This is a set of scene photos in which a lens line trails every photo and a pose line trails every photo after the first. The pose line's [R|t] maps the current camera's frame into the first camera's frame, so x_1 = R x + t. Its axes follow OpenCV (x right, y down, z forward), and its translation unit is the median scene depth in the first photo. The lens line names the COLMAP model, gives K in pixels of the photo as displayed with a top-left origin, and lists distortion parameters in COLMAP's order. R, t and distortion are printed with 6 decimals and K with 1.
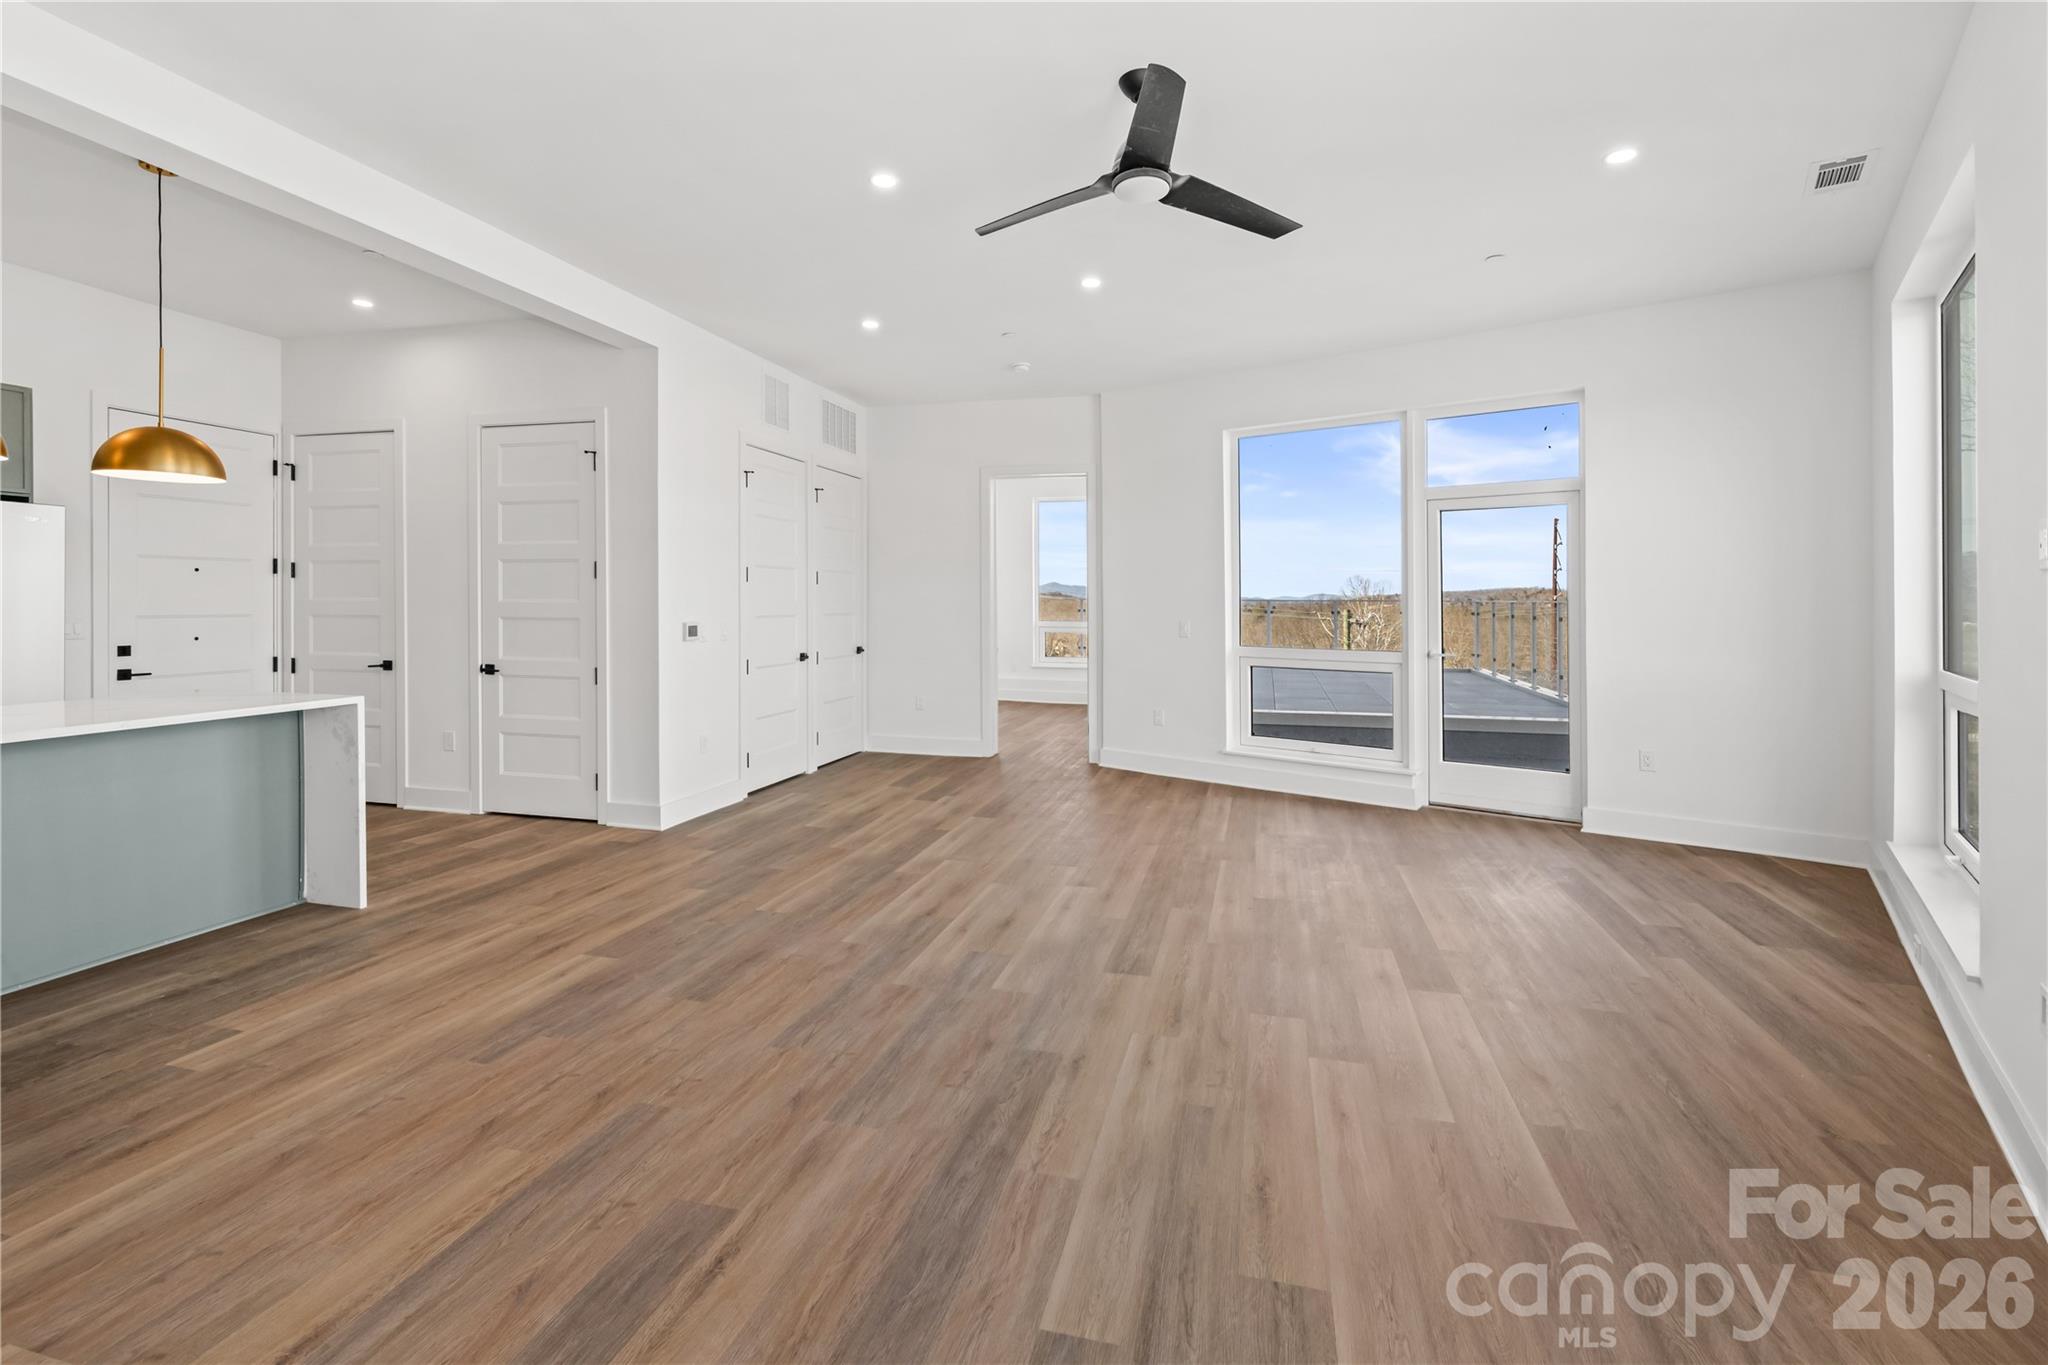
lens RADIAL K [[908.6, 0, 1001.1], [0, 908.6, 601.2], [0, 0, 1]] dist [-0.003005, 0.000507]
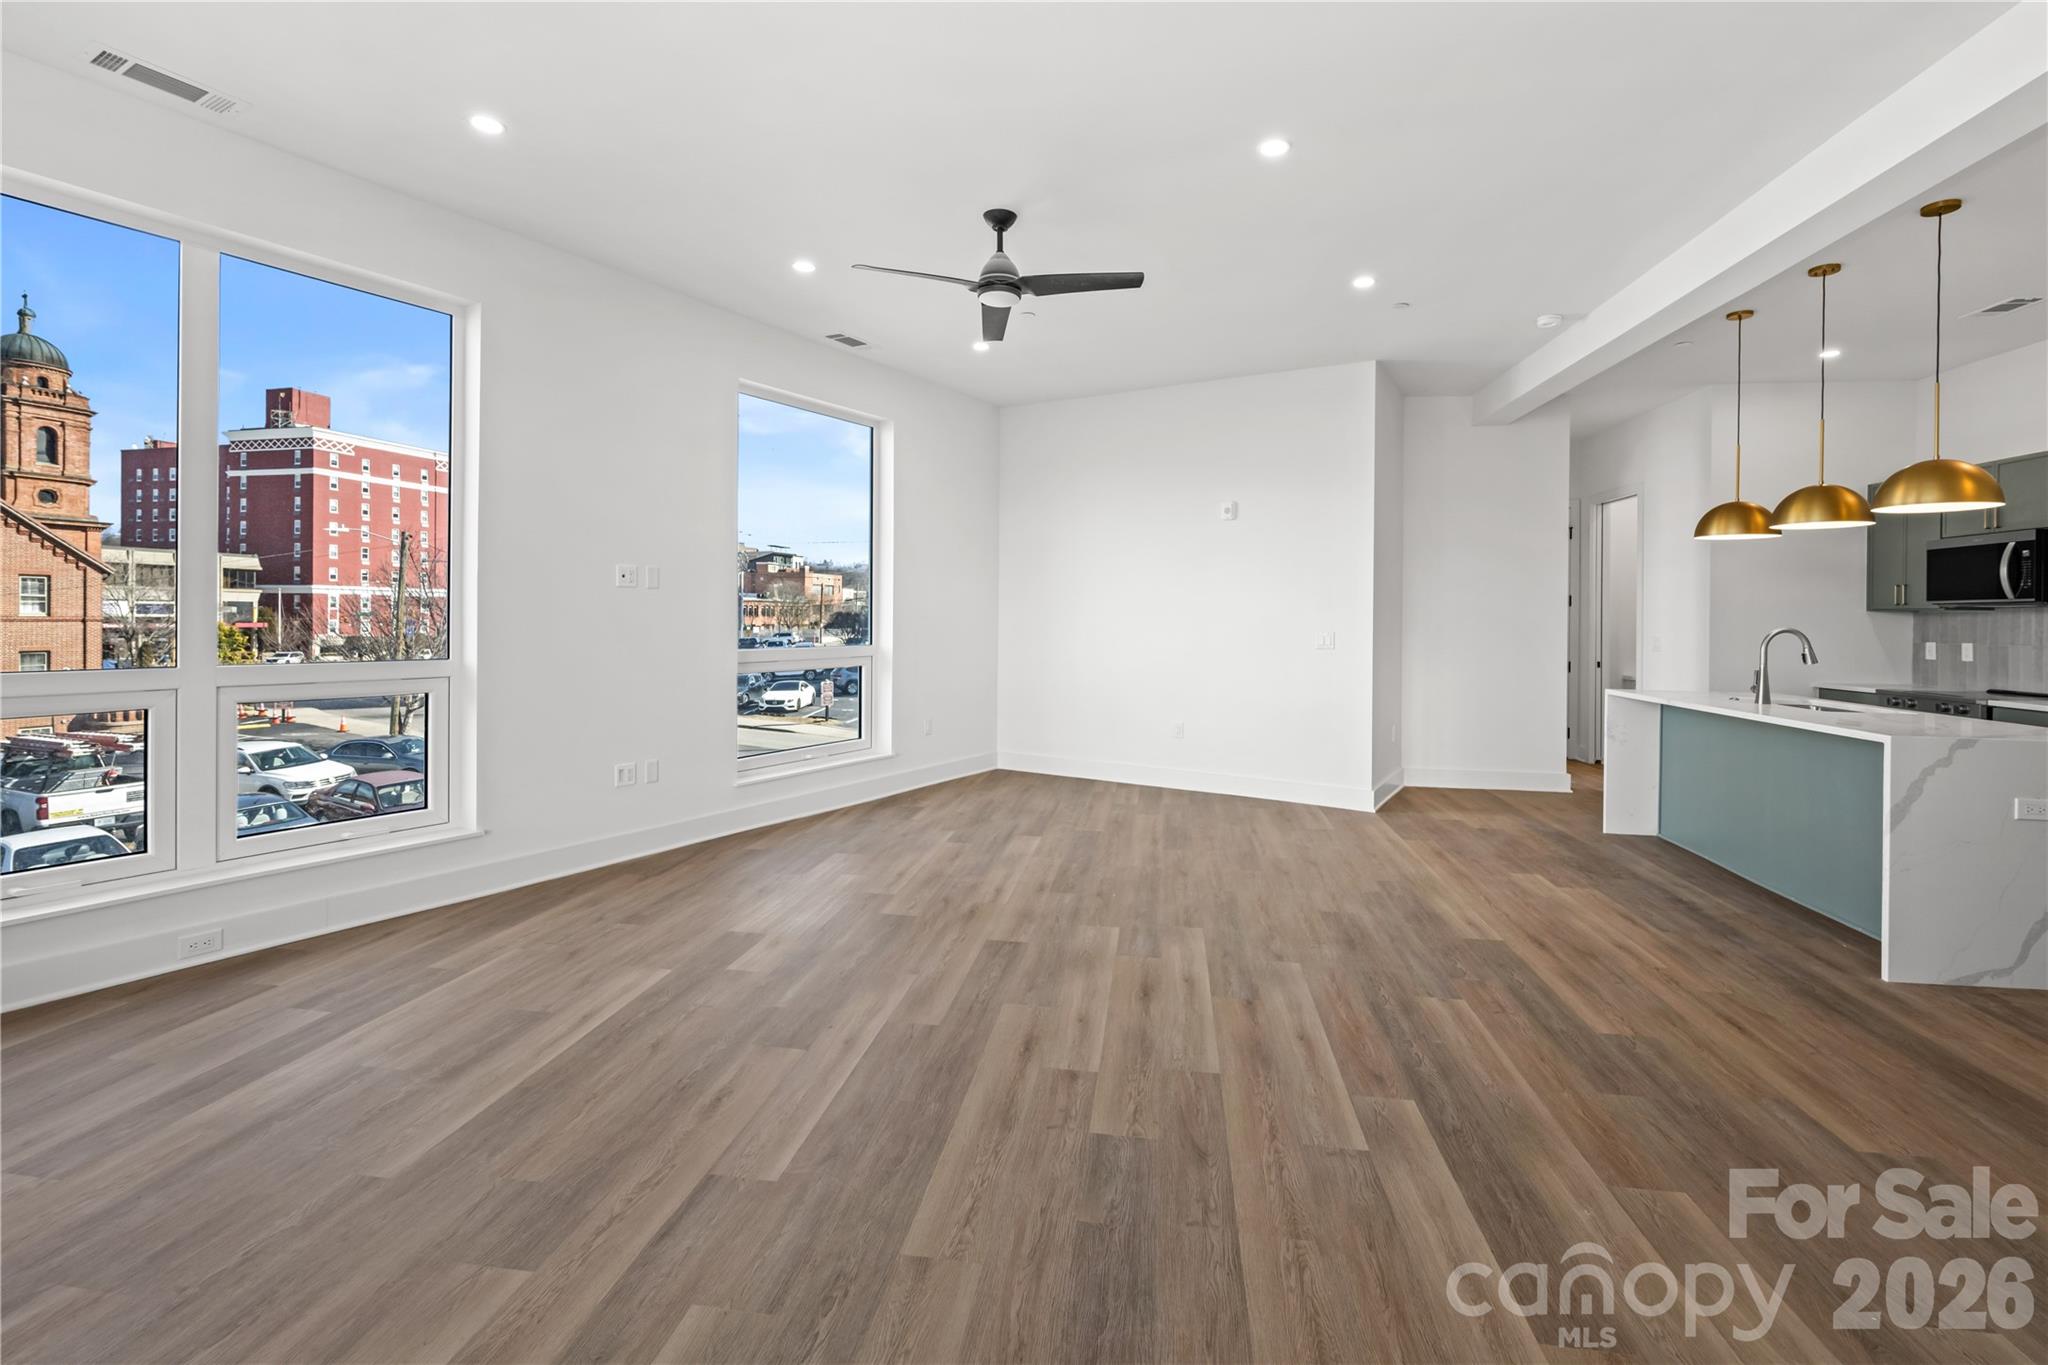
lens RADIAL K [[908.6, 0, 1033.7], [0, 908.6, 597.7], [0, 0, 1]] dist [-0.003005, 0.000507]
pose [[-0.990006, -0.023442, -0.139066, 0.266884], [-0.021422, 0.999642, -0.016002, 0.007610], [0.139392, -0.012863, -0.990154, 2.081792]]
